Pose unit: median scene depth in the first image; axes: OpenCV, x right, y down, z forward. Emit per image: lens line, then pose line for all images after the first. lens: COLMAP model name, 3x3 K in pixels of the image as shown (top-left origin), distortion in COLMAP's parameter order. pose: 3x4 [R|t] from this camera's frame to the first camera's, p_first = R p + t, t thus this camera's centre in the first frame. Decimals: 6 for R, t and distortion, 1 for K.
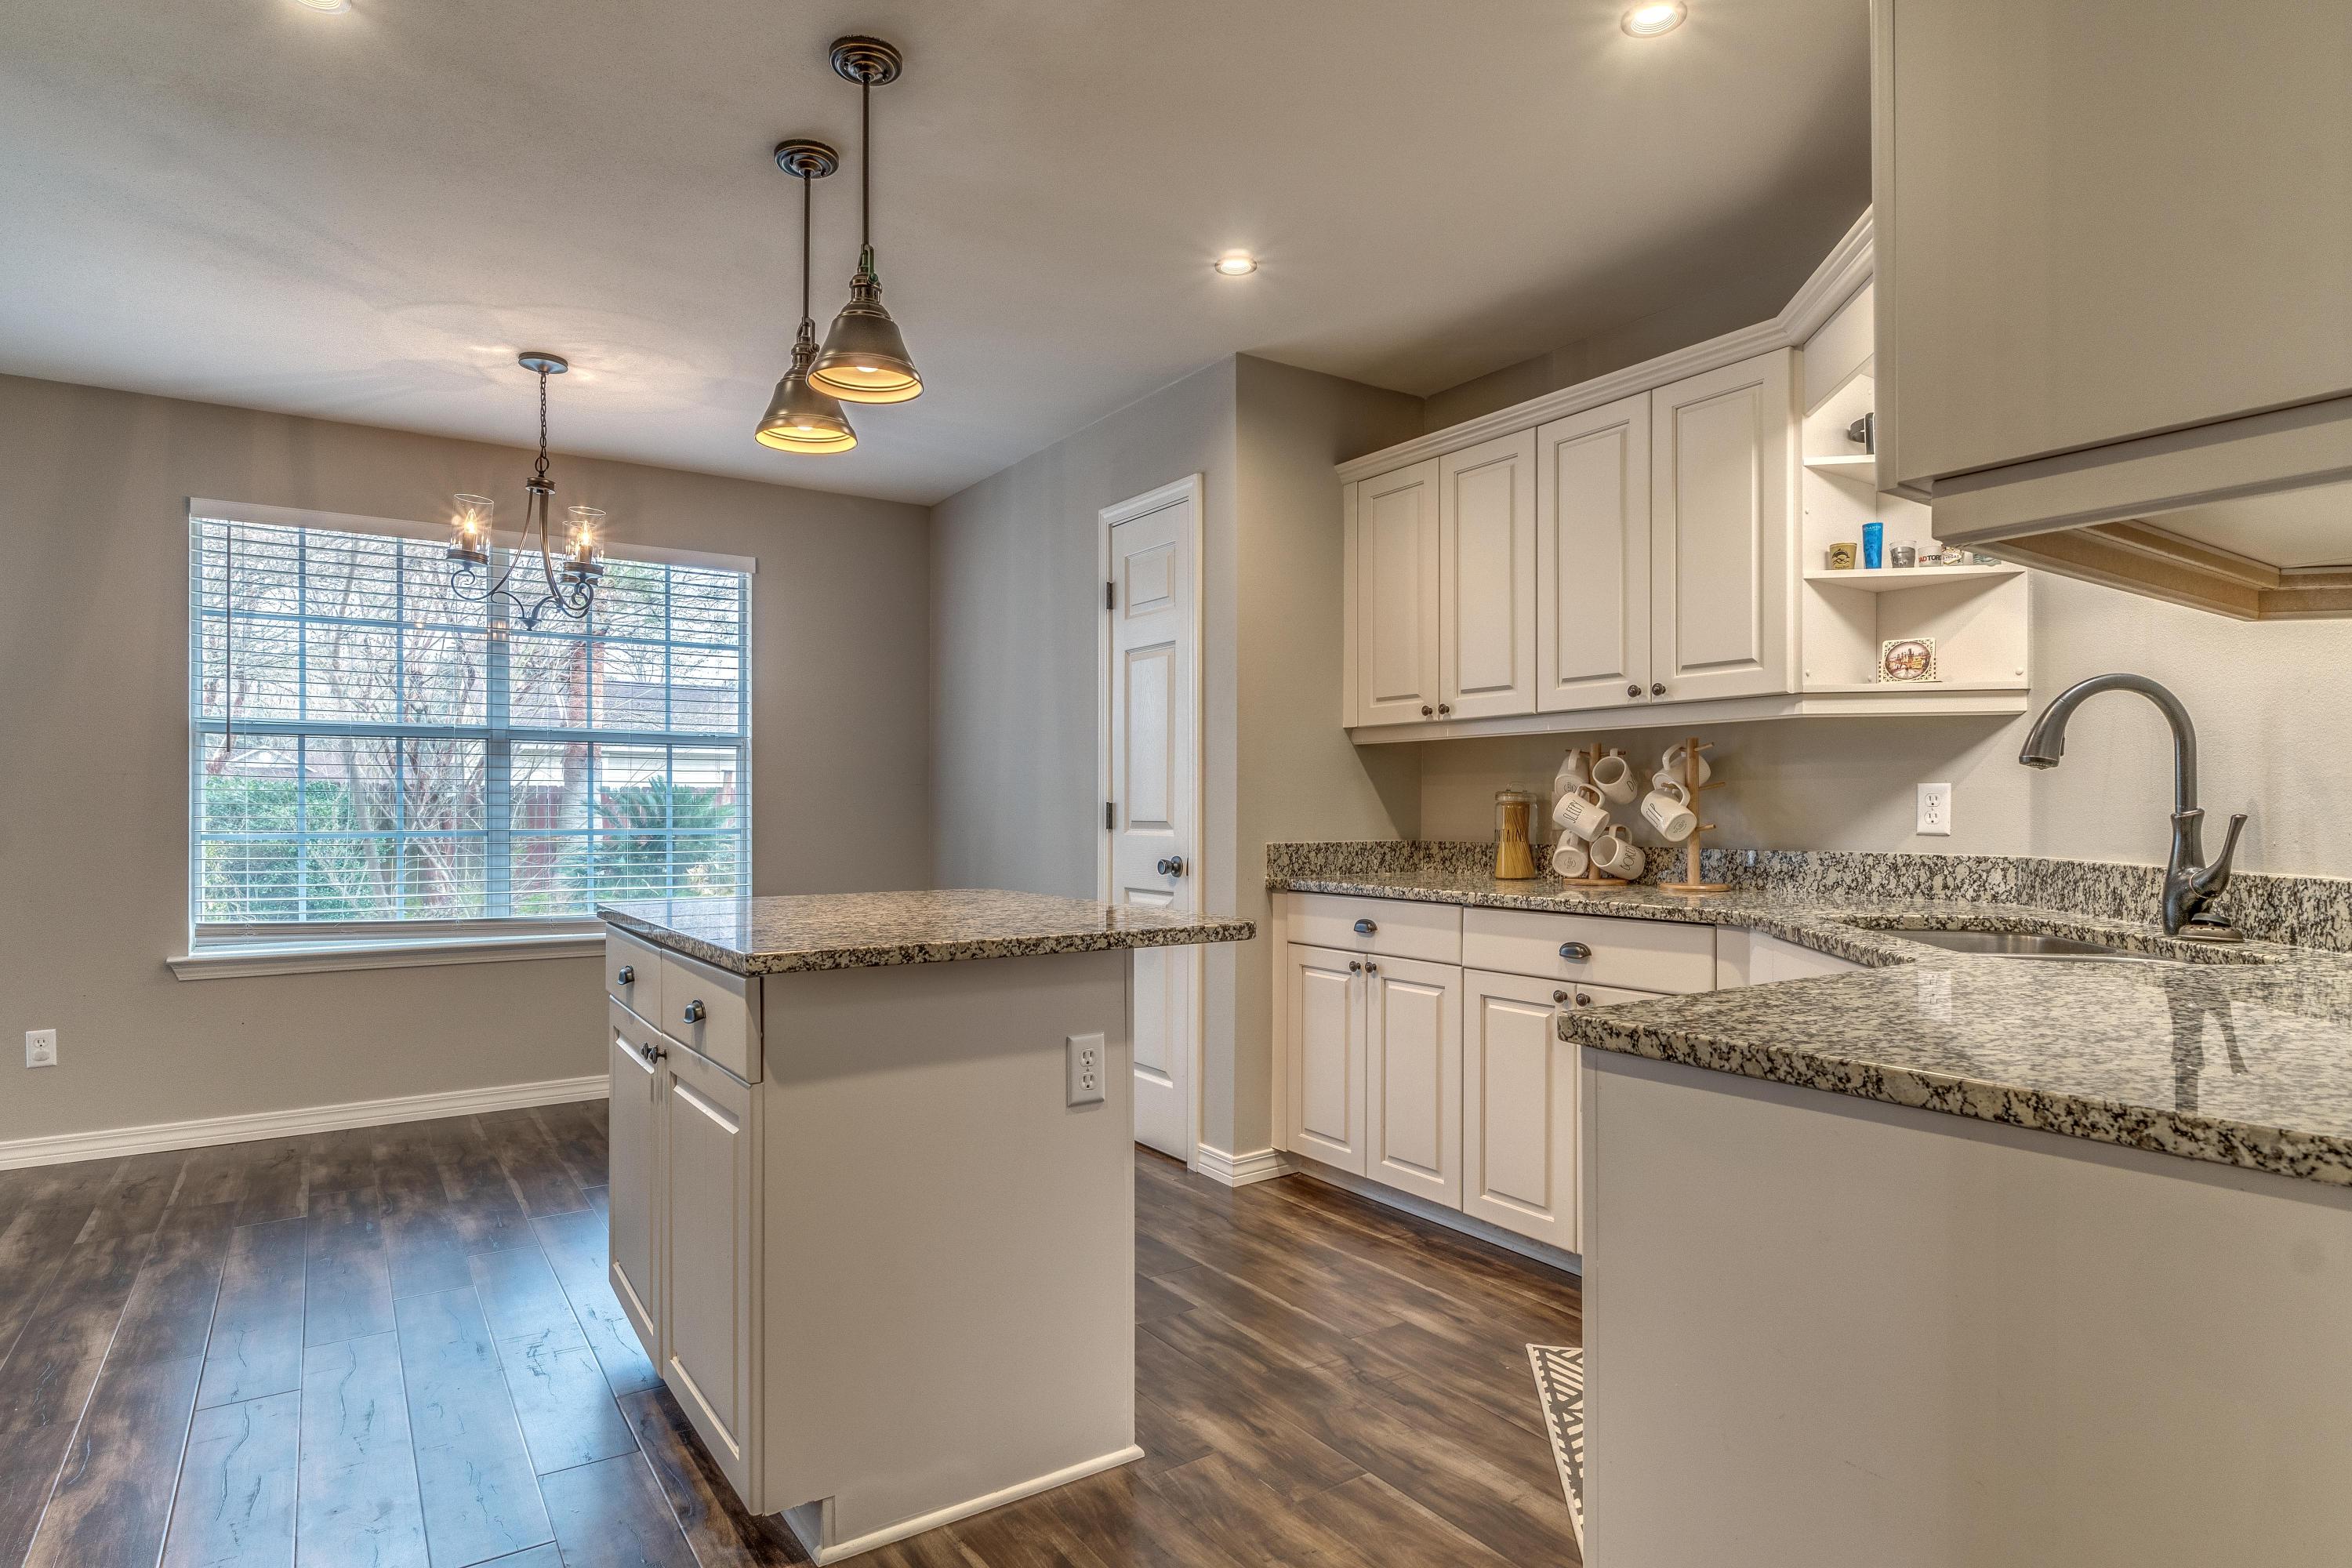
lens RADIAL K [[1265.3, 0, 1172.8], [0, 1265.3, 812.4], [0, 0, 1]] dist [-0.000997, -0.002332]
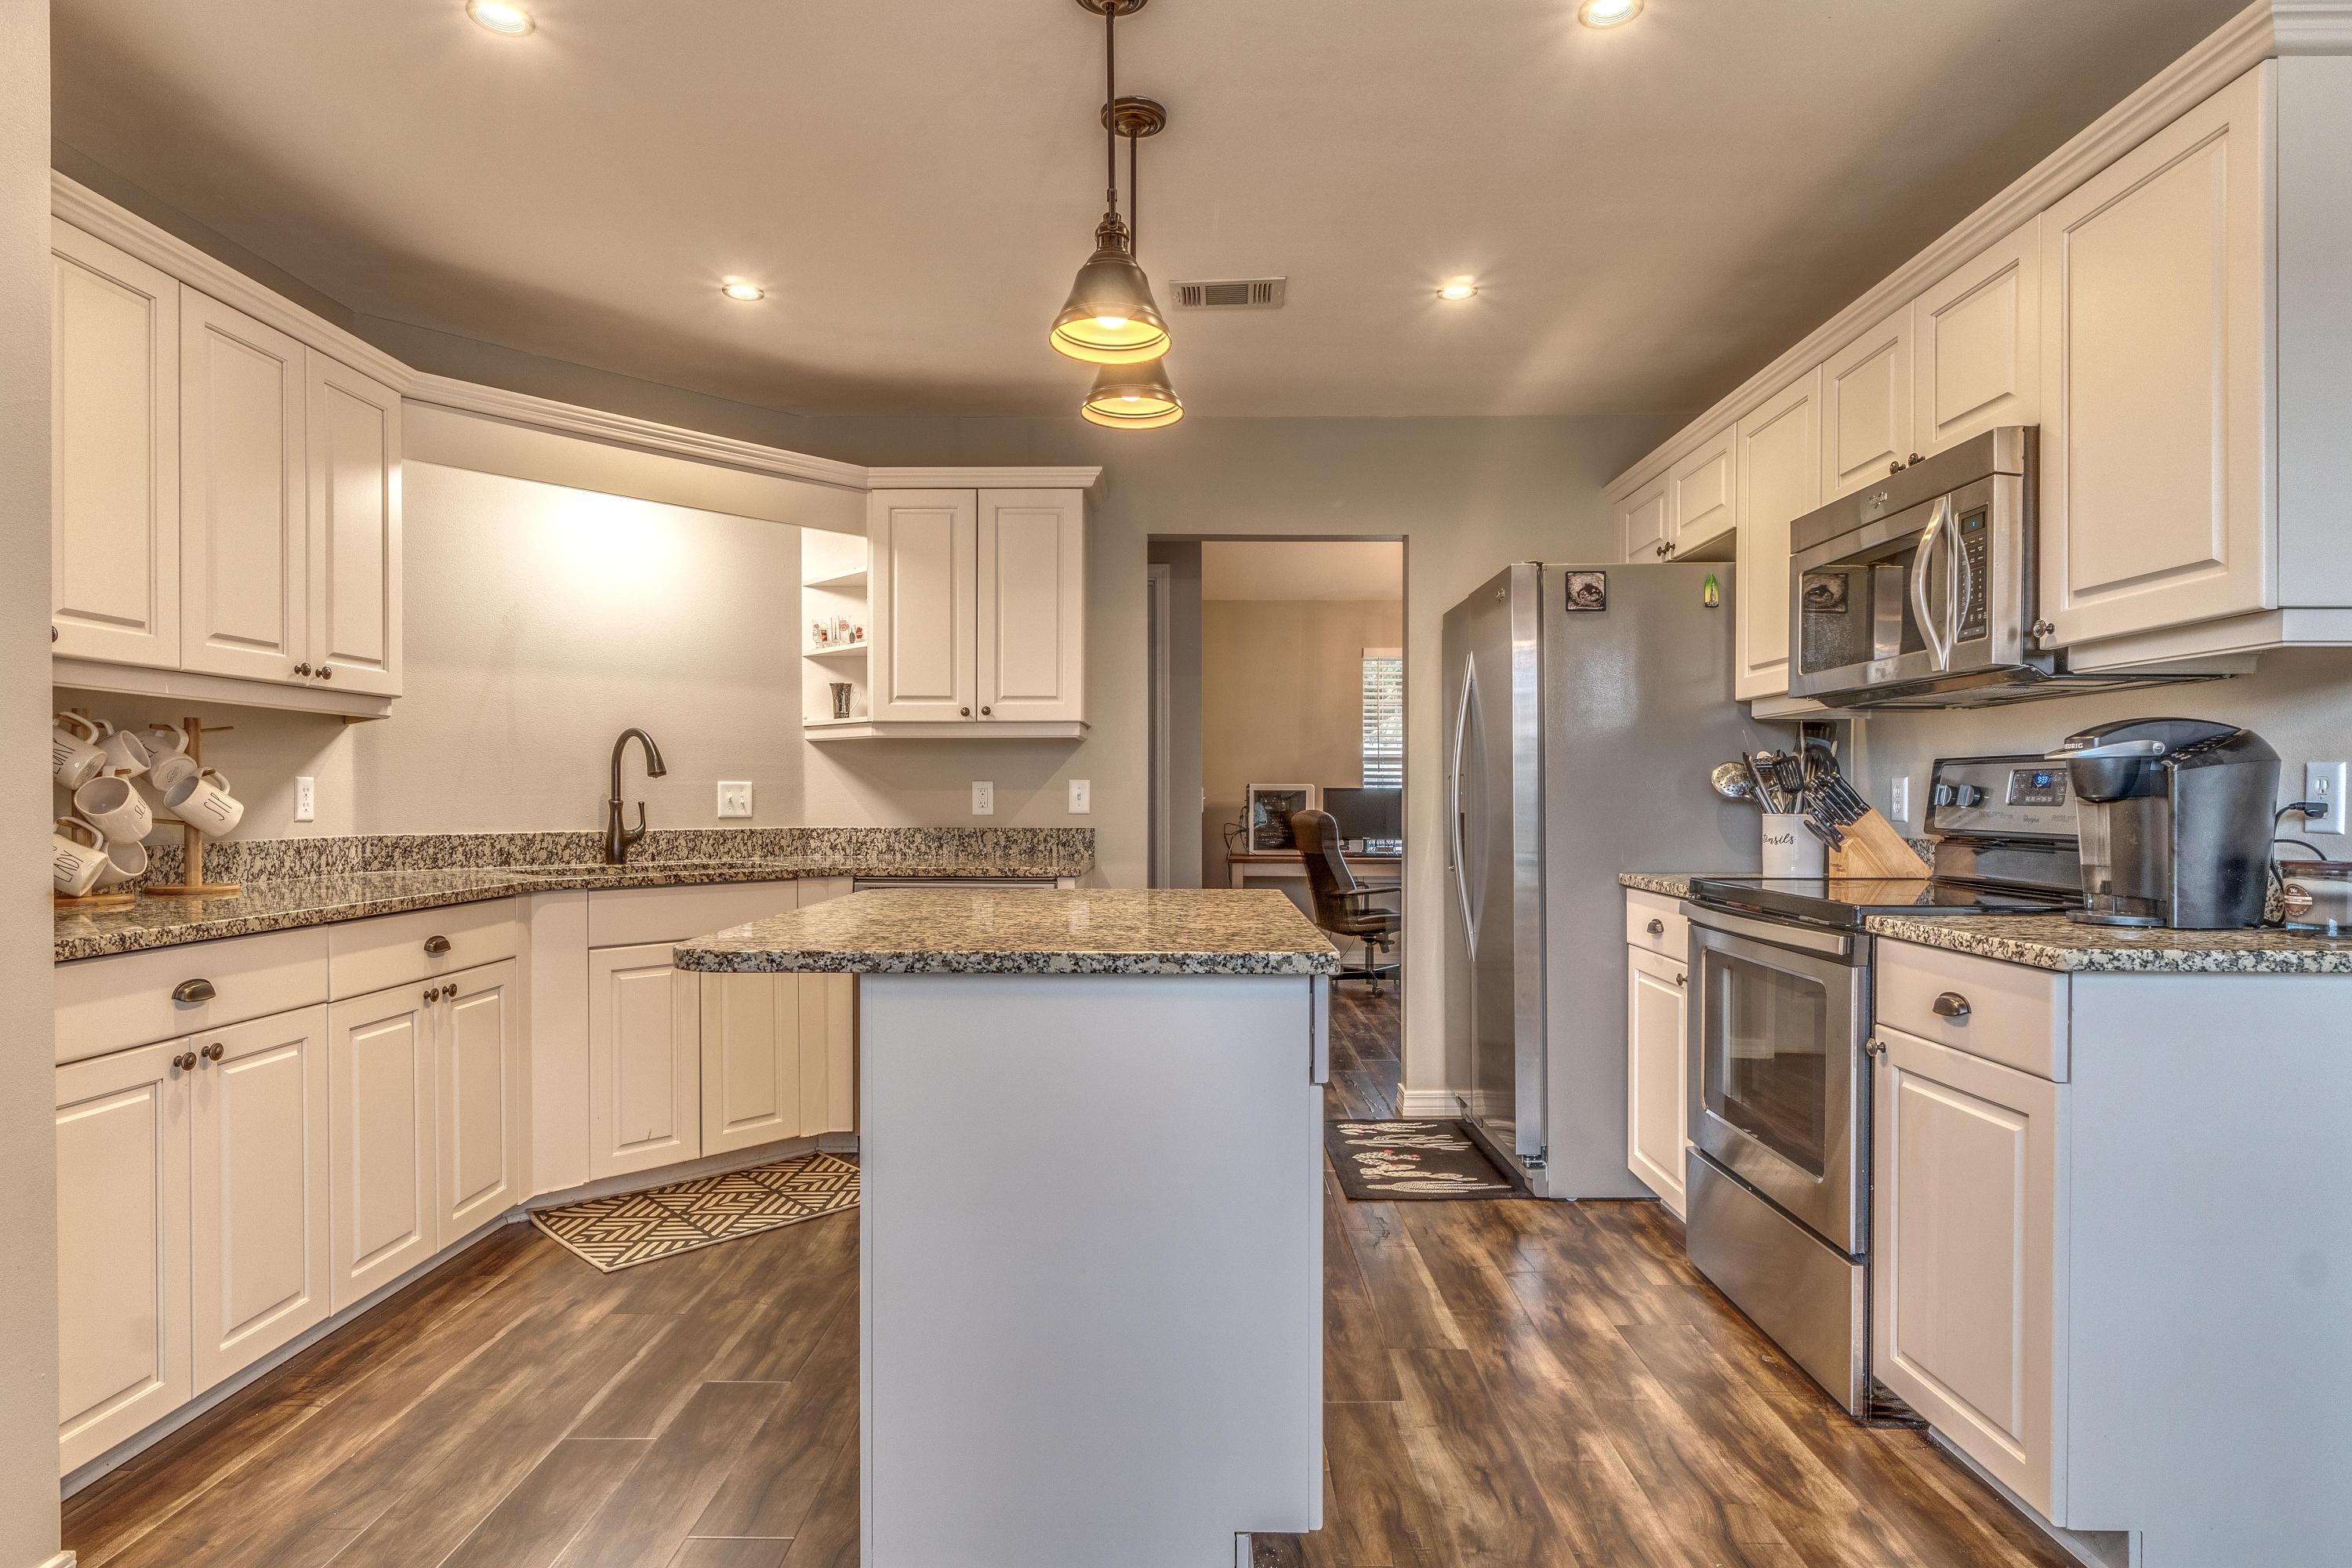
lens RADIAL K [[1265.3, 0, 1174.9], [0, 1265.3, 810.7], [0, 0, 1]] dist [-0.000997, -0.002332]
pose [[-0.822044, -0.008003, 0.569367, -0.702944], [-0.000825, 0.999917, 0.012864, -0.007273], [-0.569423, 0.010105, -0.821982, 1.468644]]
